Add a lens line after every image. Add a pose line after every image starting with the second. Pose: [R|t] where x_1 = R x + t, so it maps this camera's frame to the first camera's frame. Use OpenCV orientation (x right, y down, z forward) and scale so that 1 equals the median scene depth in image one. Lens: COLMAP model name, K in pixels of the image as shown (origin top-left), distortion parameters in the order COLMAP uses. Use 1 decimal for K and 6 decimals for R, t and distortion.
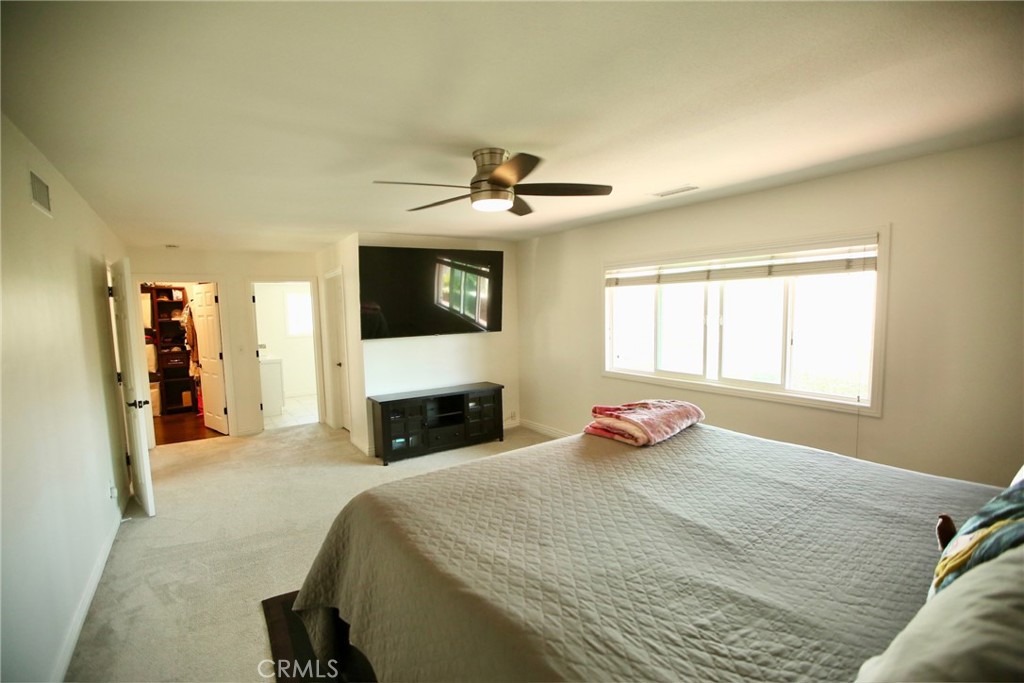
lens RADIAL K [[465.1, 0, 513.1], [0, 465.1, 347.2], [0, 0, 1]] dist [-0.050194, 0.018596]
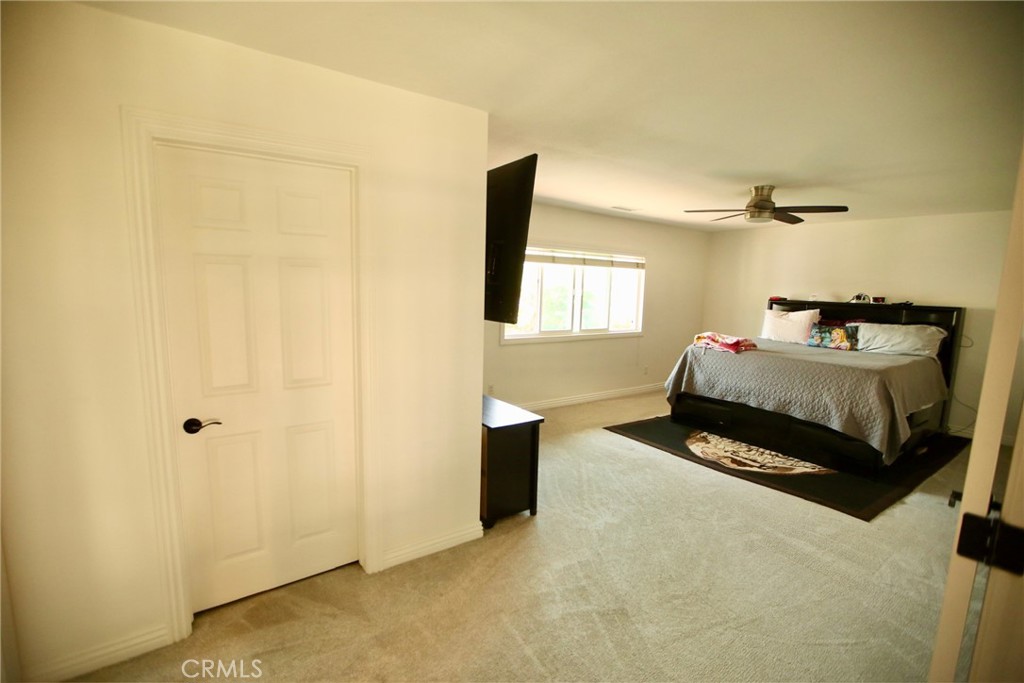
lens RADIAL K [[465.1, 0, 513.1], [0, 465.1, 347.2], [0, 0, 1]] dist [-0.050194, 0.018596]
pose [[-0.005852, -0.115122, 0.993334, -1.098313], [0.056018, 0.991754, 0.115269, -0.067403], [-0.998413, 0.056319, 0.000645, 1.240656]]
